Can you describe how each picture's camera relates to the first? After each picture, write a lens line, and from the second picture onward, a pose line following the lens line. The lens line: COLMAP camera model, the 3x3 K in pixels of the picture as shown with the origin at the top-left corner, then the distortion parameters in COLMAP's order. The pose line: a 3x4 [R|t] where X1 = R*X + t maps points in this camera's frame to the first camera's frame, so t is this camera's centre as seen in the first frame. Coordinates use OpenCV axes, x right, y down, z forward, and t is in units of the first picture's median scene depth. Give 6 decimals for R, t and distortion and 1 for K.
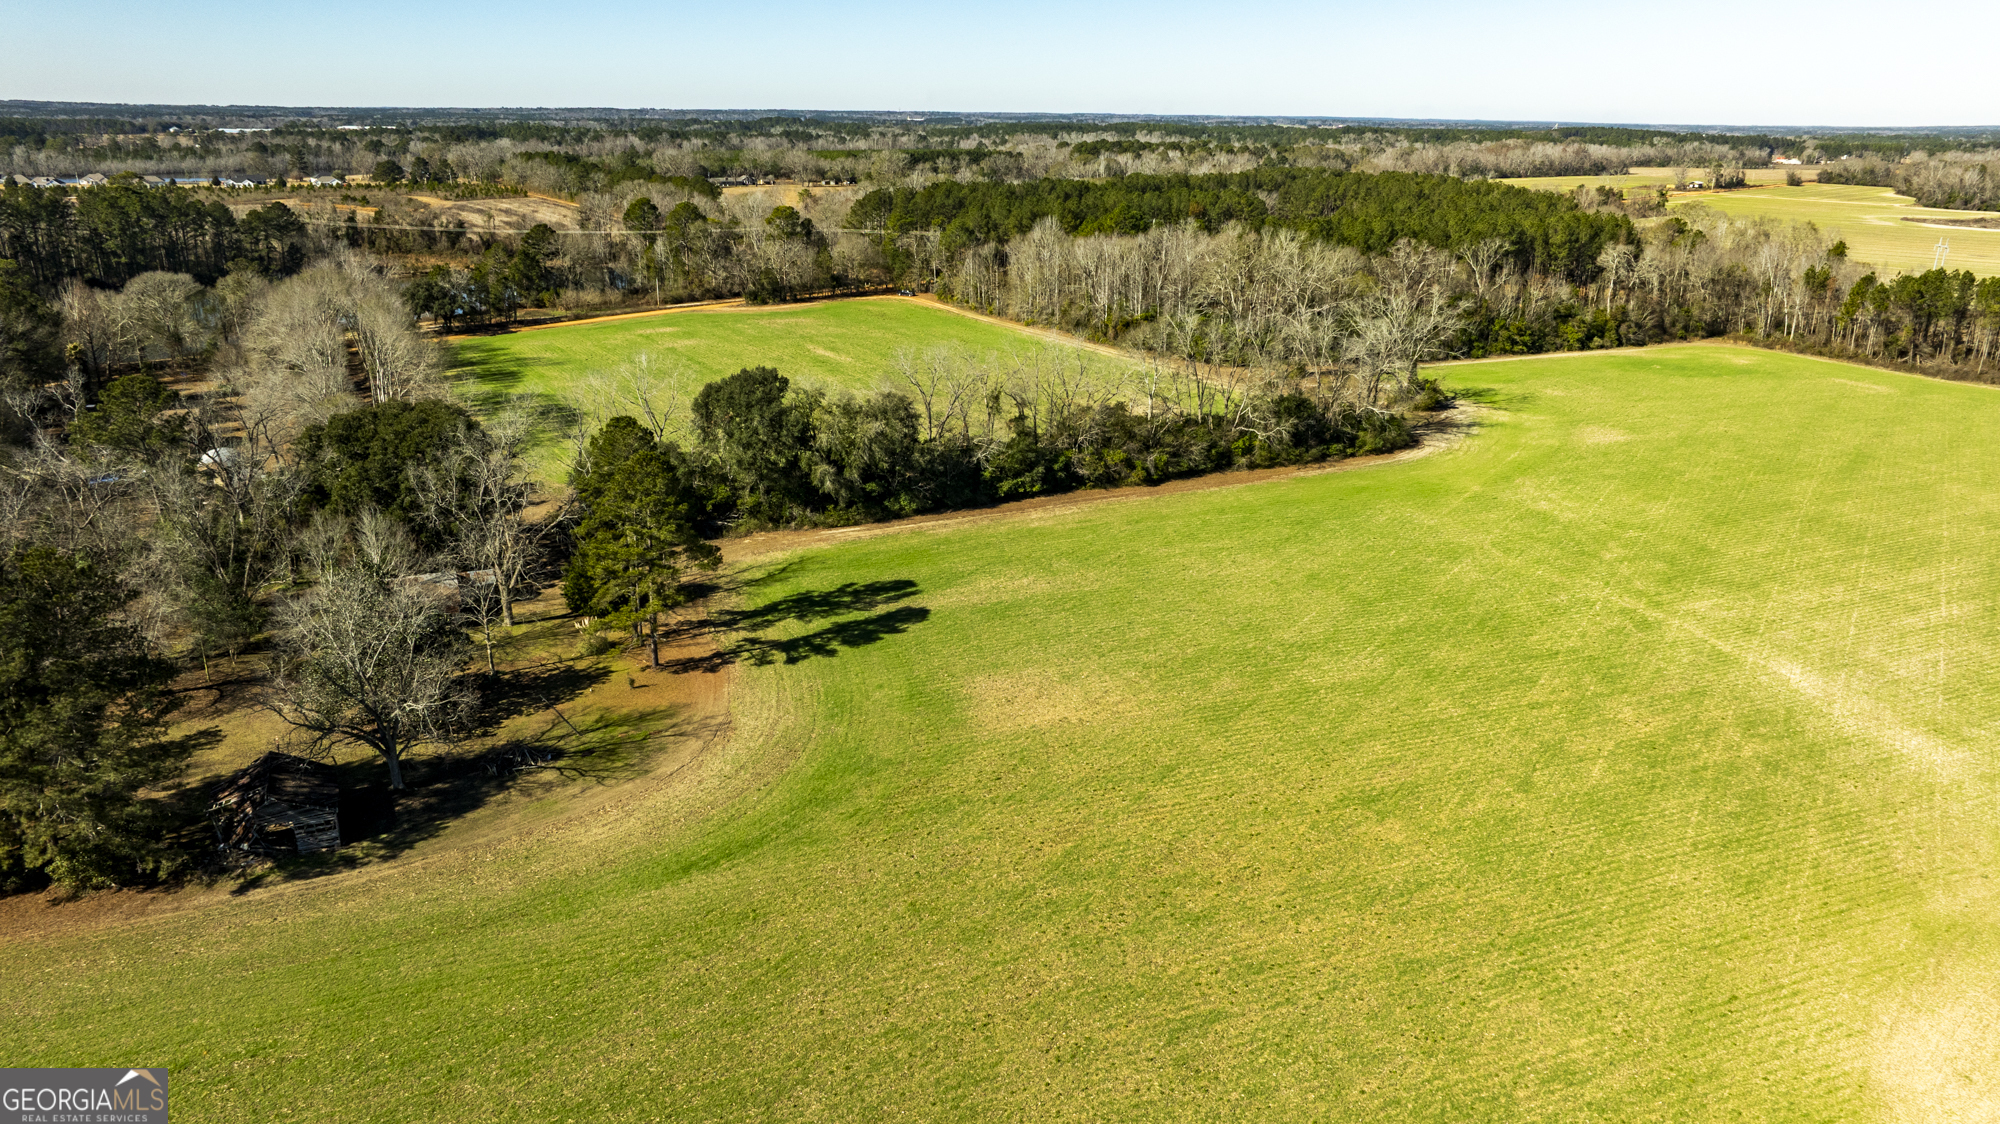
lens RADIAL K [[1404.9, 0, 991.4], [0, 1404.9, 557.7], [0, 0, 1]] dist [-0.014261, 0.001400]
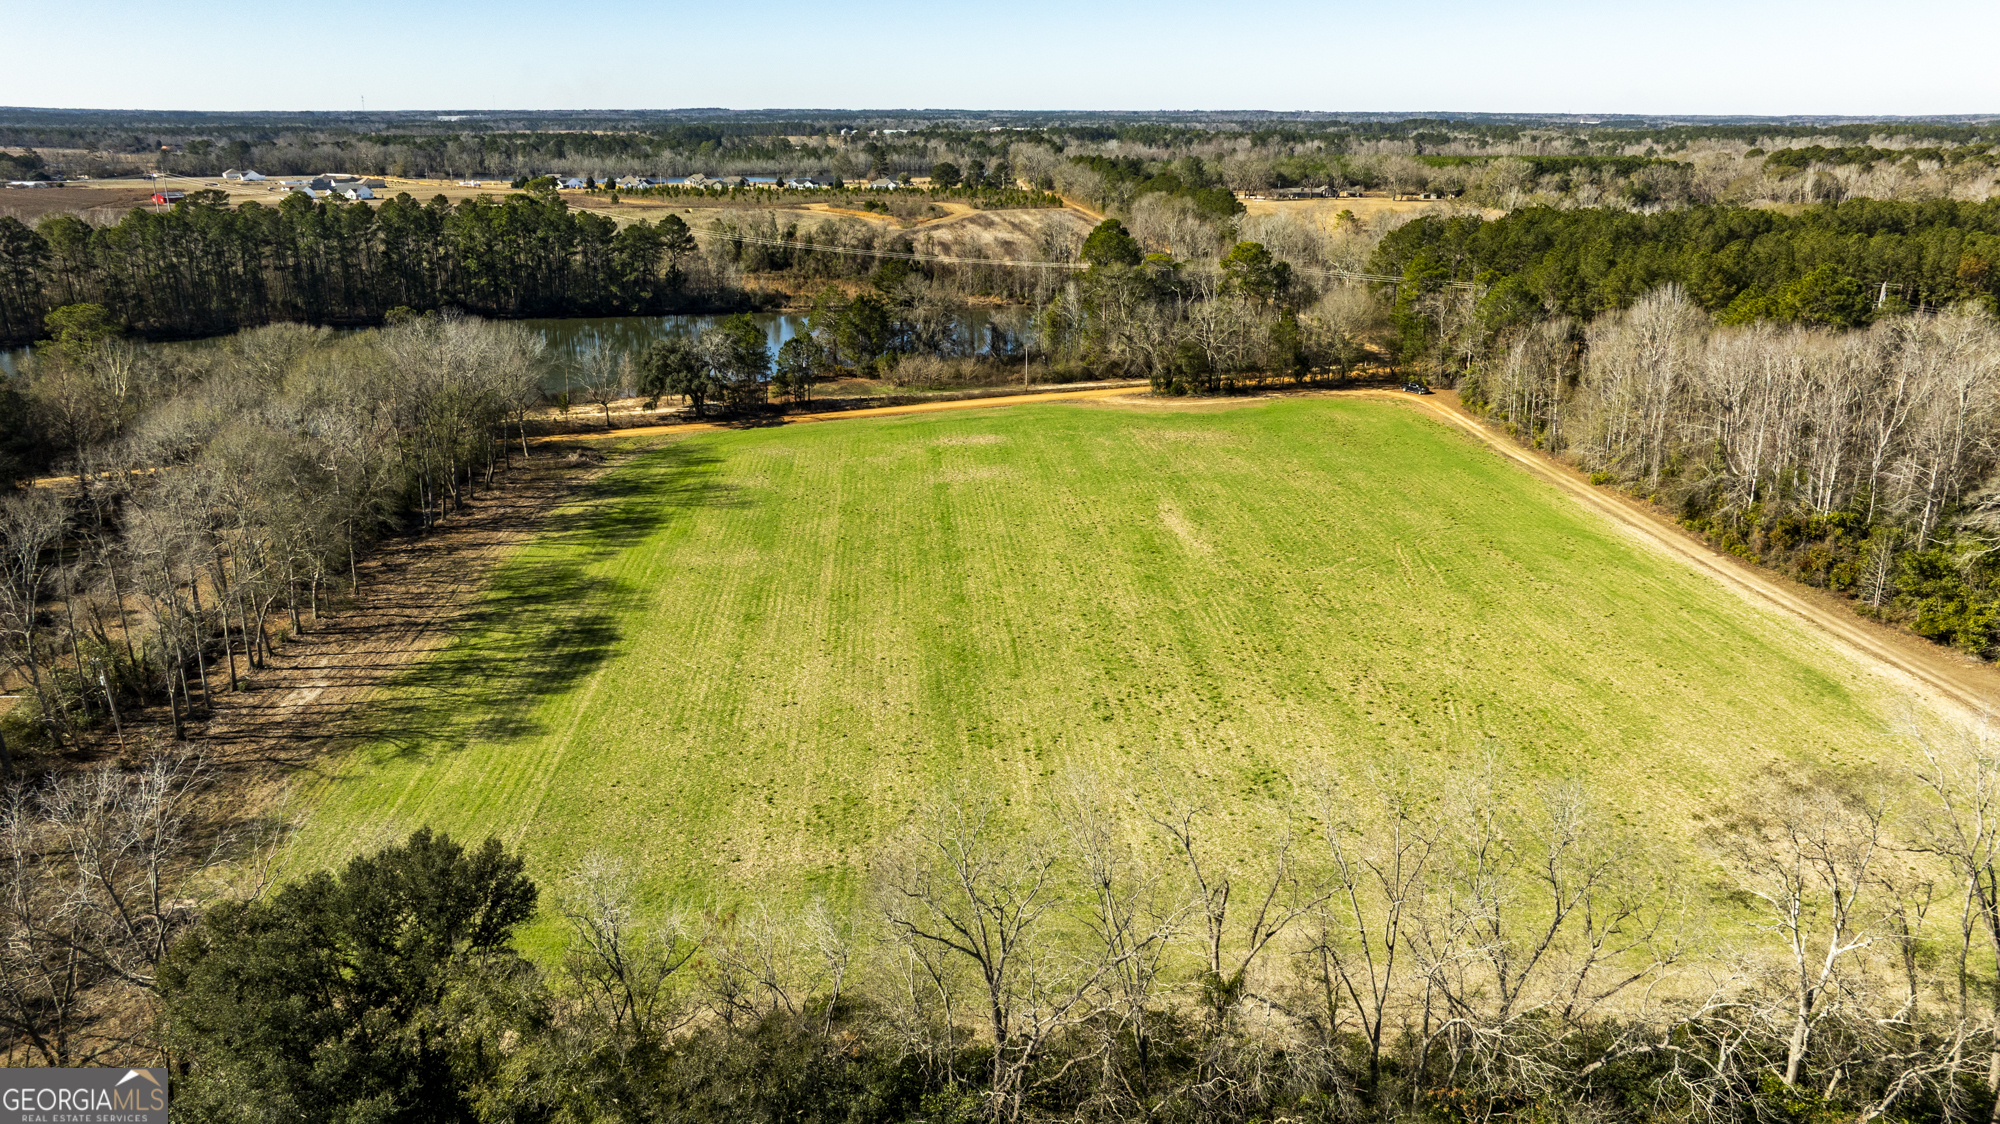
lens RADIAL K [[1401.3, 0, 1000.0], [0, 1401.3, 562.0], [0, 0, 1]] dist [-0.080064, 0.087804]
pose [[0.902792, 0.123278, -0.412031, 0.026287], [-0.121713, 0.992107, 0.030151, -0.077073], [0.412496, 0.022929, 0.910671, 0.257727]]
